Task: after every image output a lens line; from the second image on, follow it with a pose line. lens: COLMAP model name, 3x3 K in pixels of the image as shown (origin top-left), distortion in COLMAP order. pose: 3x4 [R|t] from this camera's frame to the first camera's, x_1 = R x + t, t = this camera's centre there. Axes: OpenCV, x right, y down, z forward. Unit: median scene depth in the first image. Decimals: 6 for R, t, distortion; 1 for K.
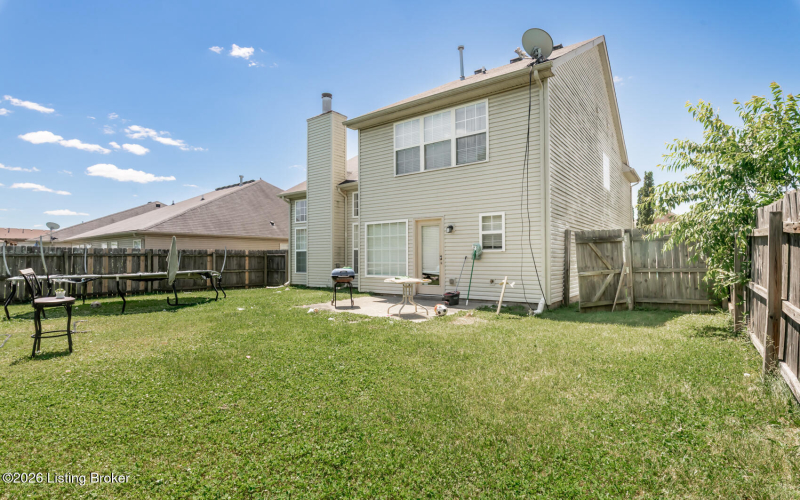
lens RADIAL K [[361.4, 0, 403.4], [0, 361.4, 251.3], [0, 0, 1]] dist [-0.034432, -0.000196]
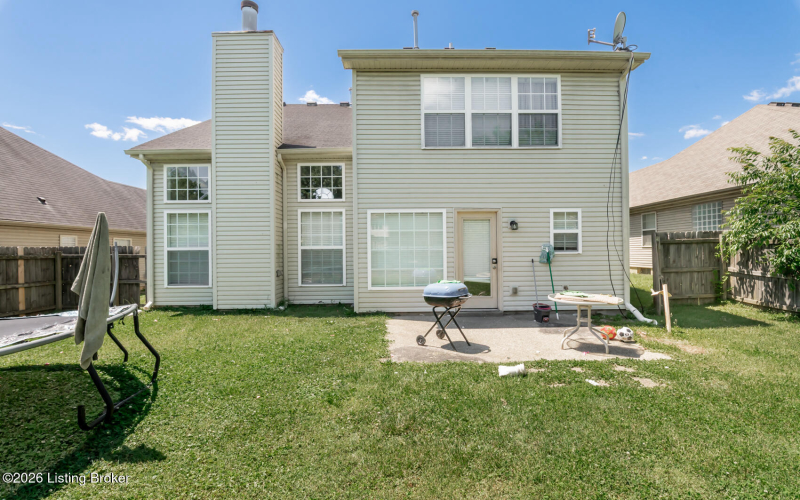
lens RADIAL K [[361.4, 0, 403.4], [0, 361.4, 251.3], [0, 0, 1]] dist [-0.034432, -0.000196]
pose [[0.814806, -0.002430, 0.579729, -0.496960], [-0.005058, 0.999923, 0.011300, -0.010749], [-0.579712, -0.012140, 0.814731, 0.457252]]
